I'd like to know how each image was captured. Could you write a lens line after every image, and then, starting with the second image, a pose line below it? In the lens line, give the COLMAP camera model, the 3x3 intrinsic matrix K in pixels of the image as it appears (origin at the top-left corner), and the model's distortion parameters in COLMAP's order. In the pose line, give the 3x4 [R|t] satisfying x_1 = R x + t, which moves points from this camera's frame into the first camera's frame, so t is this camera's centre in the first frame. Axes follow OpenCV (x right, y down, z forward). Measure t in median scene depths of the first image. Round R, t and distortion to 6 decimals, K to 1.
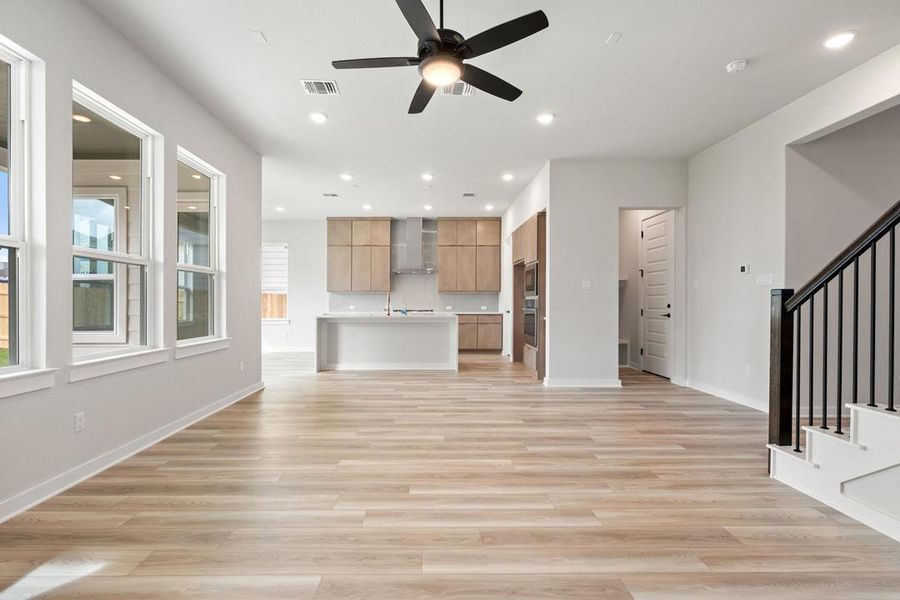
lens RADIAL K [[419.6, 0, 434.7], [0, 419.6, 301.4], [0, 0, 1]] dist [-0.002504, 0.000293]
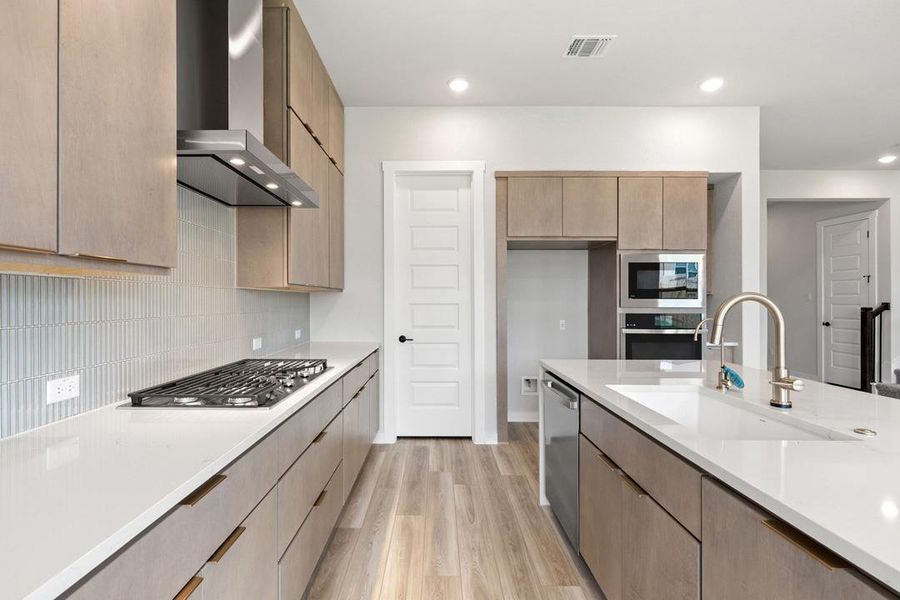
lens RADIAL K [[419.6, 0, 434.5], [0, 419.6, 298.0], [0, 0, 1]] dist [-0.002504, 0.000293]
pose [[0.021635, 0.005626, 0.999750, -0.435047], [-0.005917, 0.999967, -0.005500, -0.026224], [-0.999748, -0.005796, 0.021668, 1.593798]]
